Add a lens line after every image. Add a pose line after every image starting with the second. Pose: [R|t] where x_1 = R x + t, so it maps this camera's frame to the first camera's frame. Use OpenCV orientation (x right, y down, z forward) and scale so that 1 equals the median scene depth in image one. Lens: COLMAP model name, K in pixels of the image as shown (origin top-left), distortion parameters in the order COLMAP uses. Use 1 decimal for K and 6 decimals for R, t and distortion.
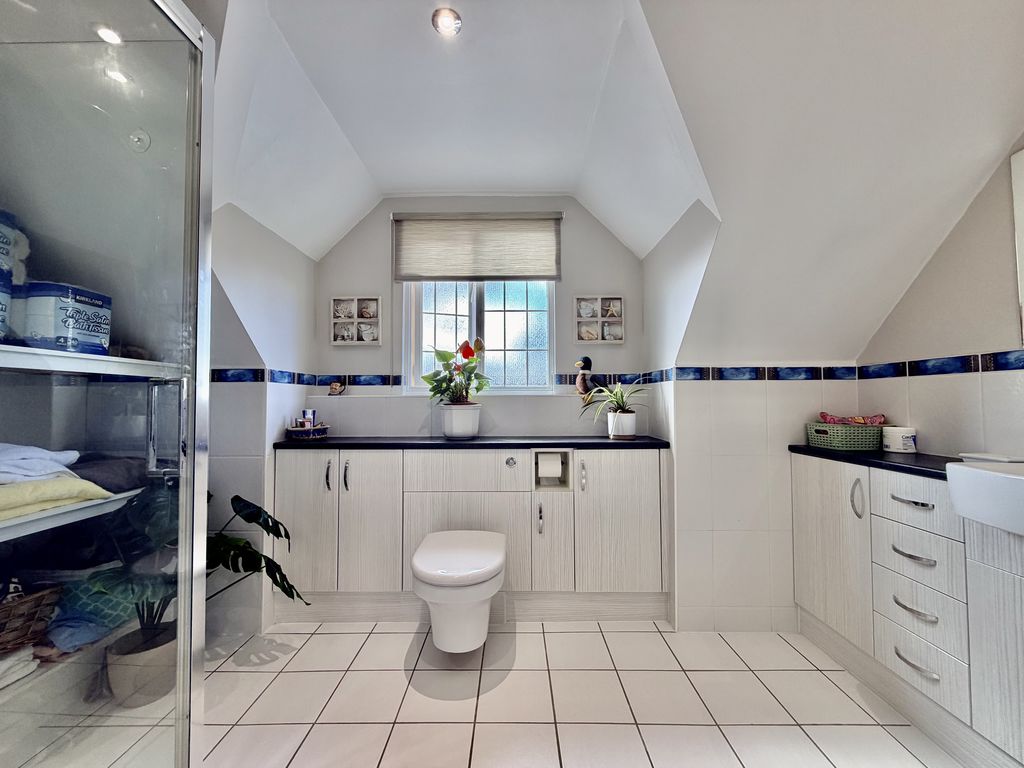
lens RADIAL K [[407.4, 0, 515.2], [0, 407.4, 385.7], [0, 0, 1]] dist [0.000591, -0.000482]
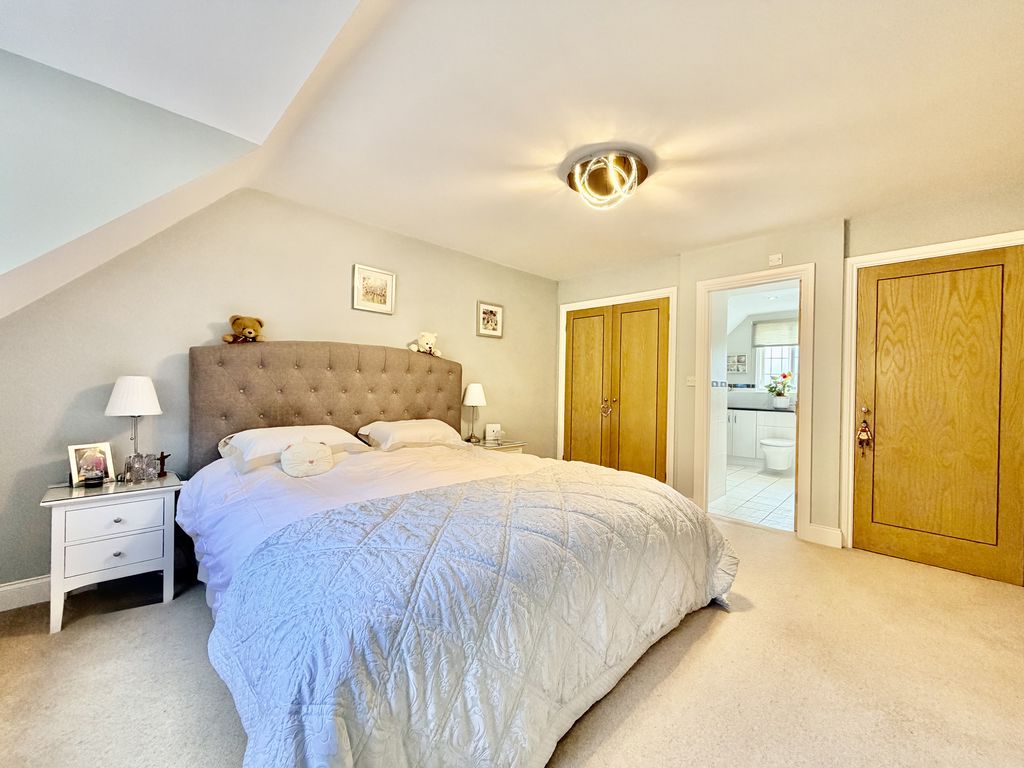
lens RADIAL K [[407.4, 0, 512.5], [0, 407.4, 382.9], [0, 0, 1]] dist [0.000591, -0.000482]
pose [[0.708168, 0.010448, -0.705967, 0.460702], [0.007440, 0.999725, 0.022258, -0.103979], [0.706005, -0.021015, 0.707895, -1.942754]]
